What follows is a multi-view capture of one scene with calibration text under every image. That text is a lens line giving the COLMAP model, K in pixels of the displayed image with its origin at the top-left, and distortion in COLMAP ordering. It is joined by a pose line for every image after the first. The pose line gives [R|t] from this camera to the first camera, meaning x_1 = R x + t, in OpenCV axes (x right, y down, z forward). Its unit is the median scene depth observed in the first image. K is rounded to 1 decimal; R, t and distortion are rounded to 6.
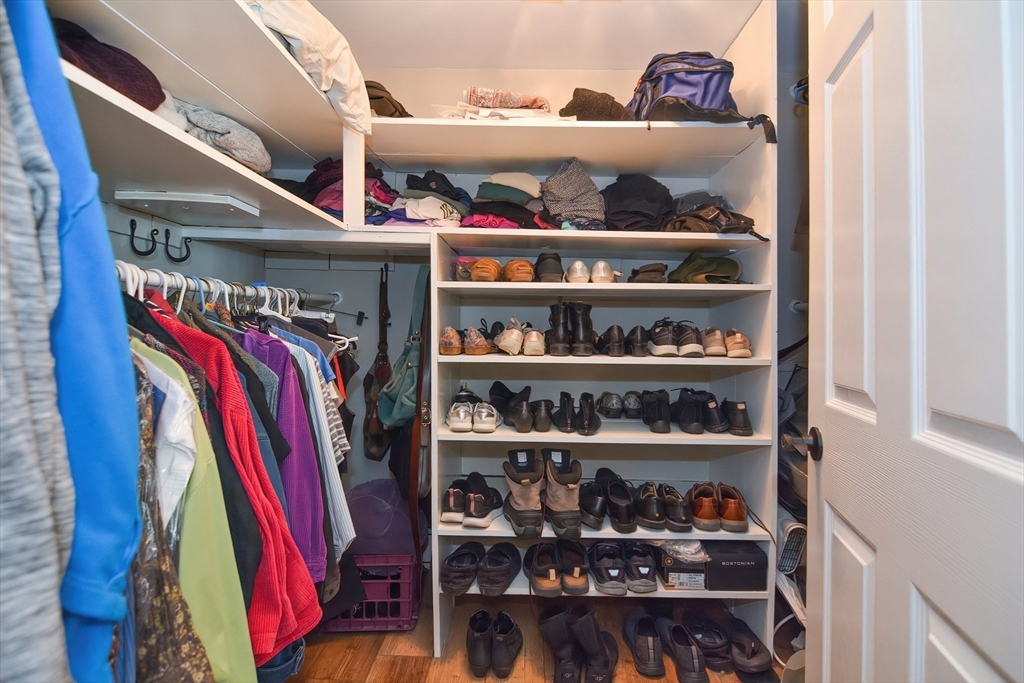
lens RADIAL K [[517.6, 0, 514.2], [0, 517.6, 328.1], [0, 0, 1]] dist [-0.009990, -0.001702]
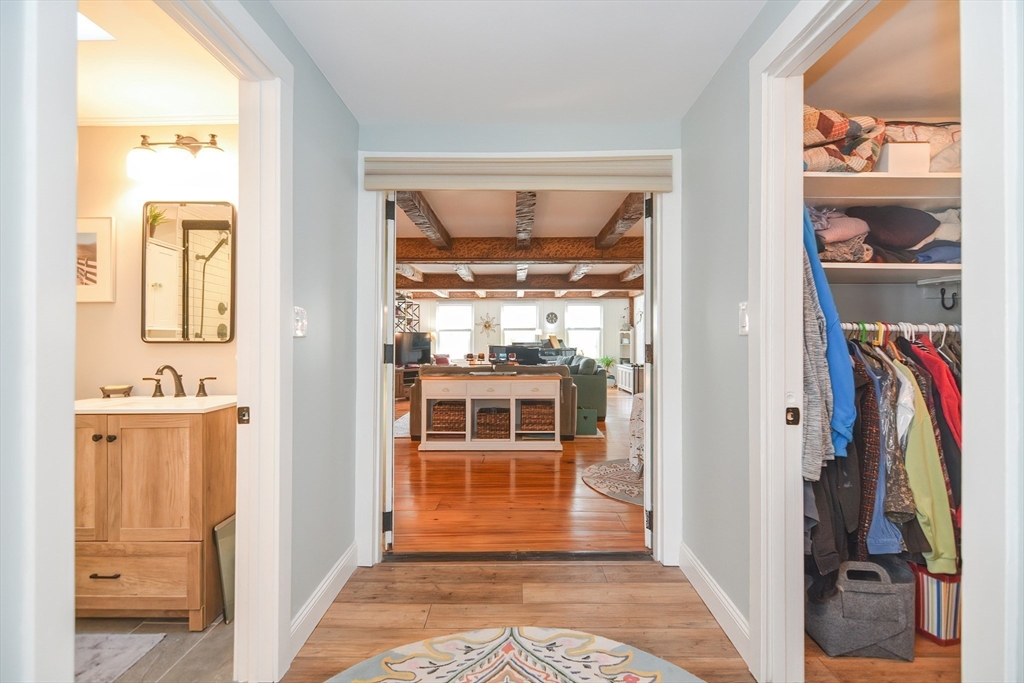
lens RADIAL K [[486.1, 0, 512.0], [0, 486.1, 337.6], [0, 0, 1]] dist [-0.001934, -0.013156]
pose [[0.013119, -0.027653, -0.999531, 1.525136], [0.002467, 0.999615, -0.027623, -0.020849], [0.999911, -0.002103, 0.013182, -0.810172]]
